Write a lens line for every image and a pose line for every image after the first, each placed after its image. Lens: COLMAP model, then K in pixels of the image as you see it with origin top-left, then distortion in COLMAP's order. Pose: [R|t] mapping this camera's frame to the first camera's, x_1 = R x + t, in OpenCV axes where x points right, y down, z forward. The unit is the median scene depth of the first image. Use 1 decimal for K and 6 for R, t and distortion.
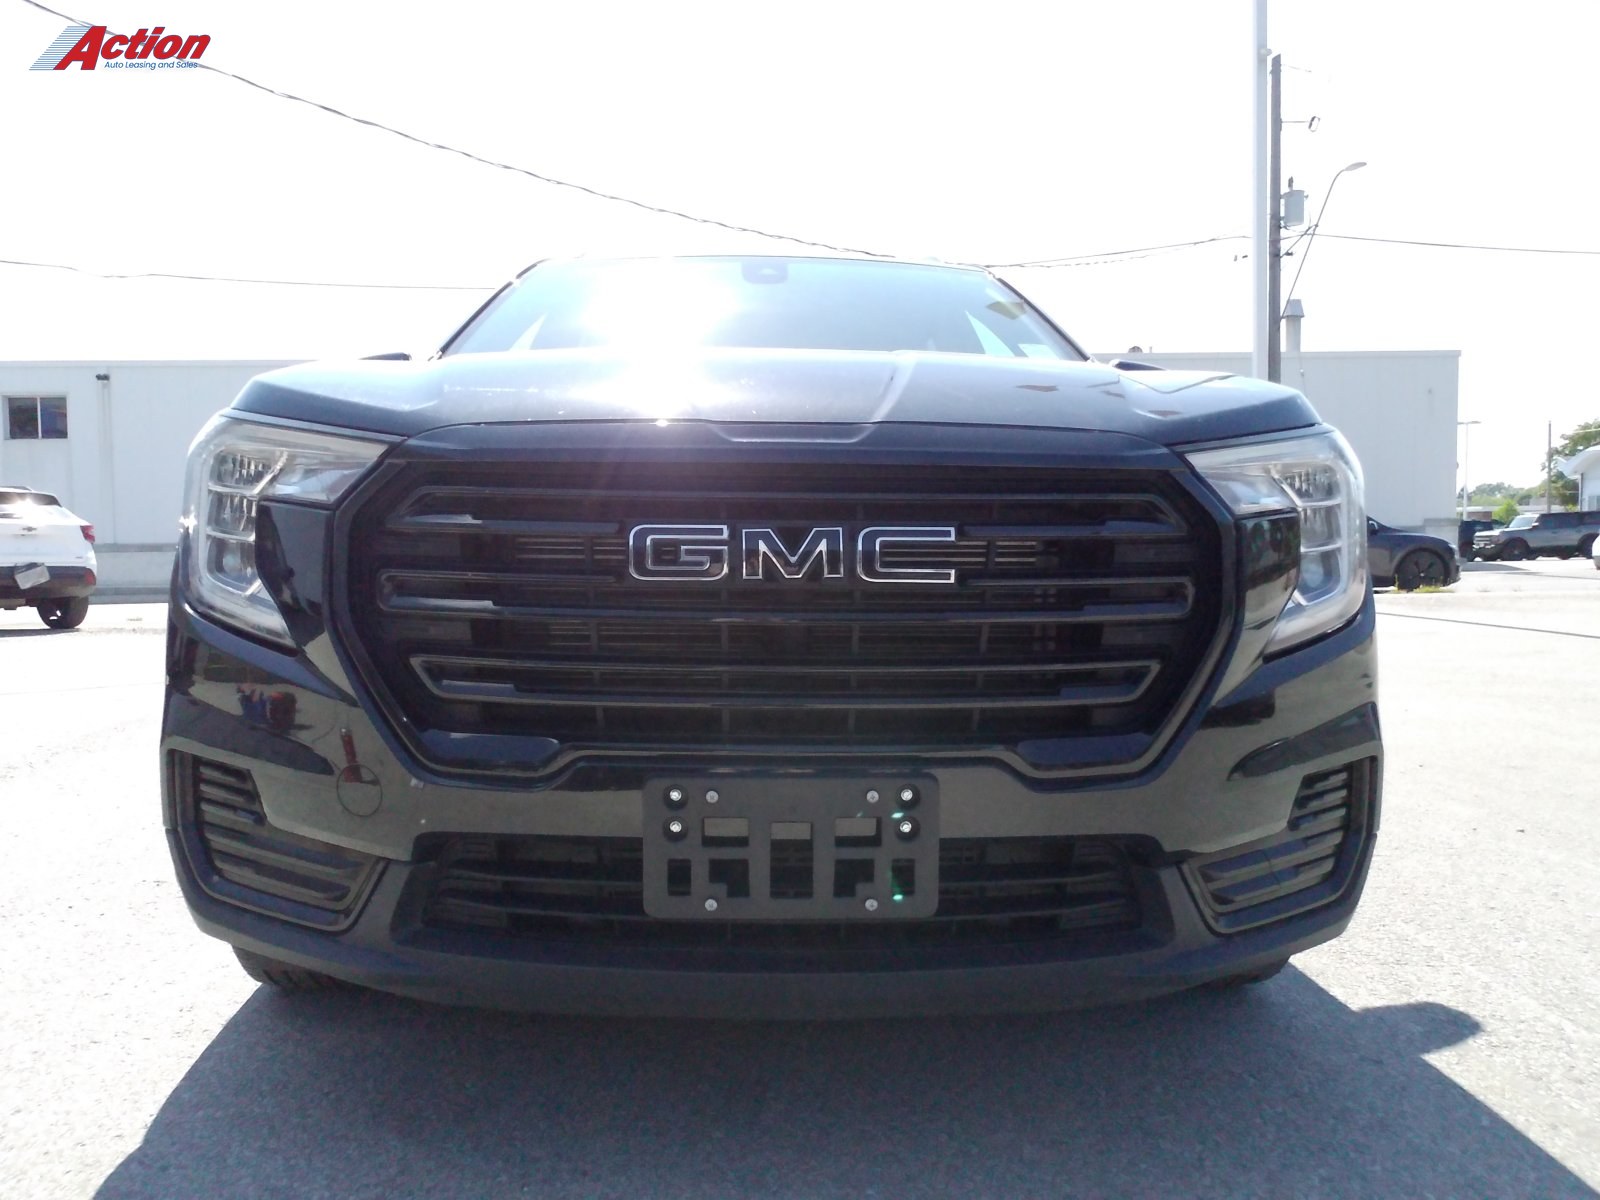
lens RADIAL K [[1339.8, 0, 800.0], [0, 1339.8, 605.5], [0, 0, 1]] dist [-0.004425, -0.006861]
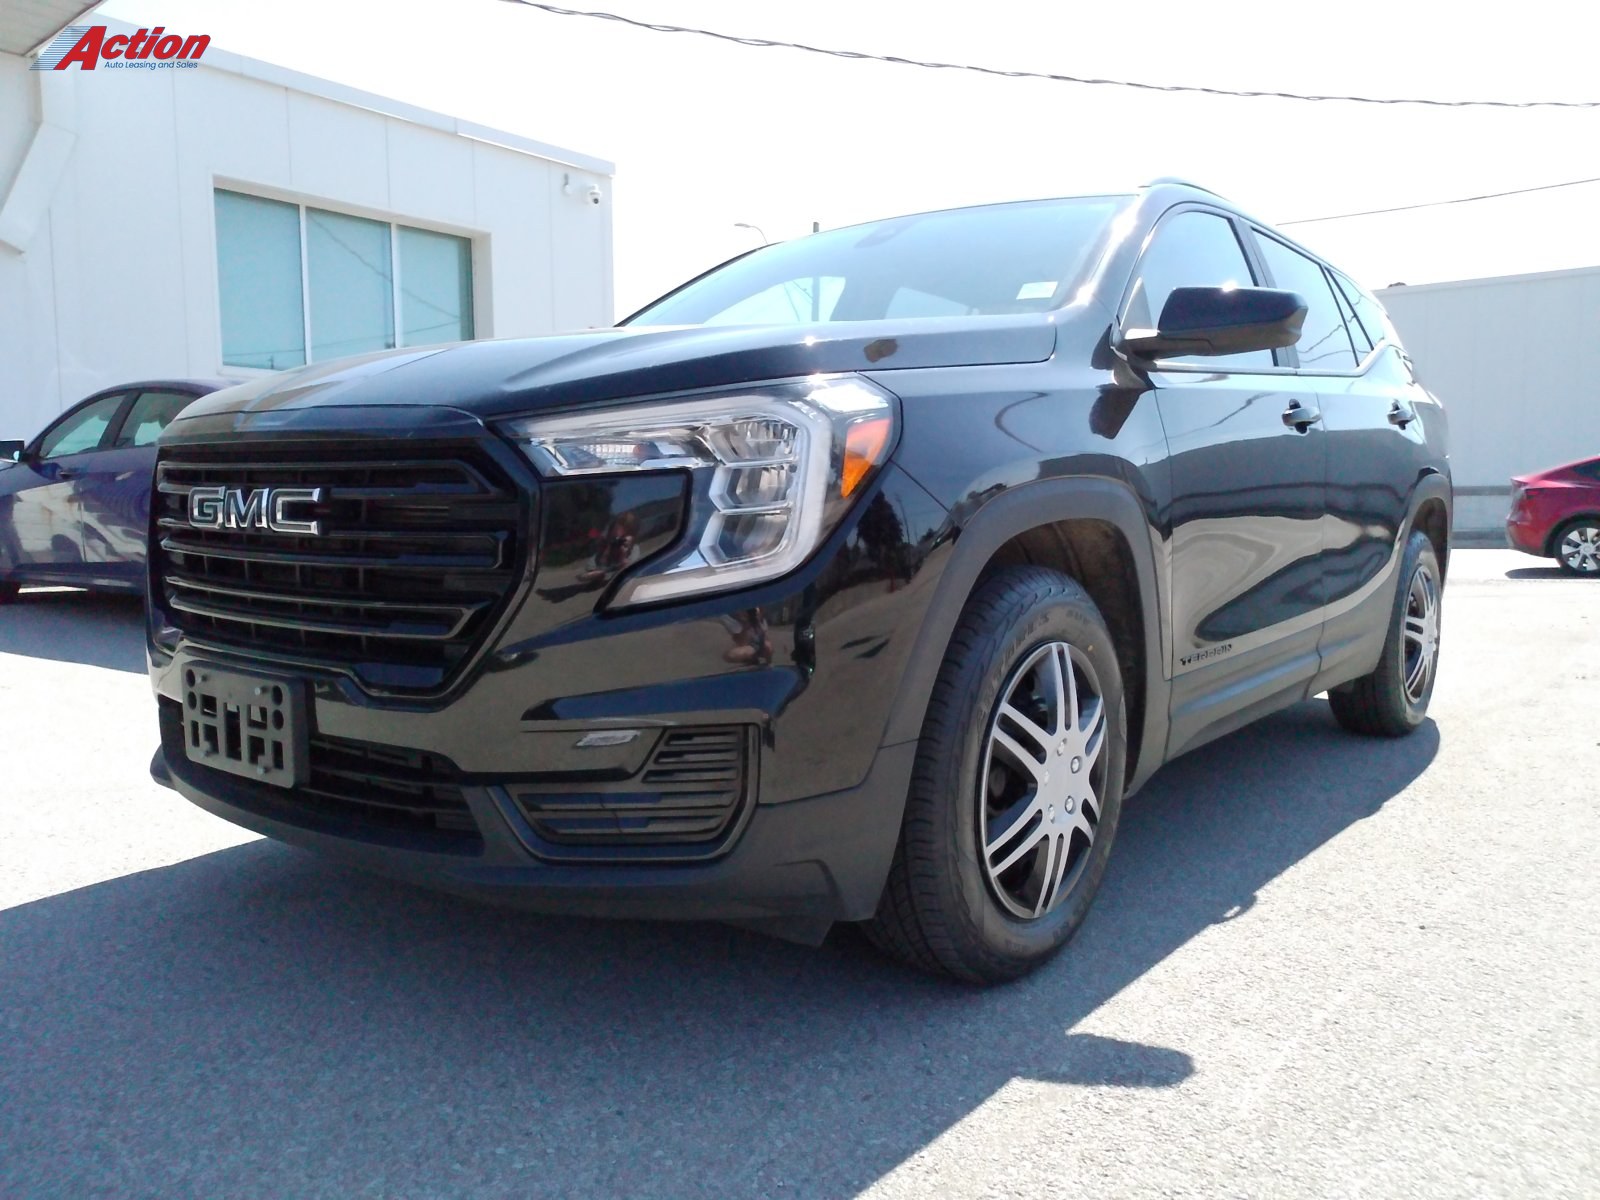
lens RADIAL K [[1247.9, 0, 814.9], [0, 1247.9, 597.4], [0, 0, 1]] dist [-0.003790, -0.000636]
pose [[0.766642, 0.051658, -0.639994, 1.191998], [-0.036256, 0.998651, 0.037178, -0.015842], [0.641051, -0.005299, 0.767480, 0.378237]]
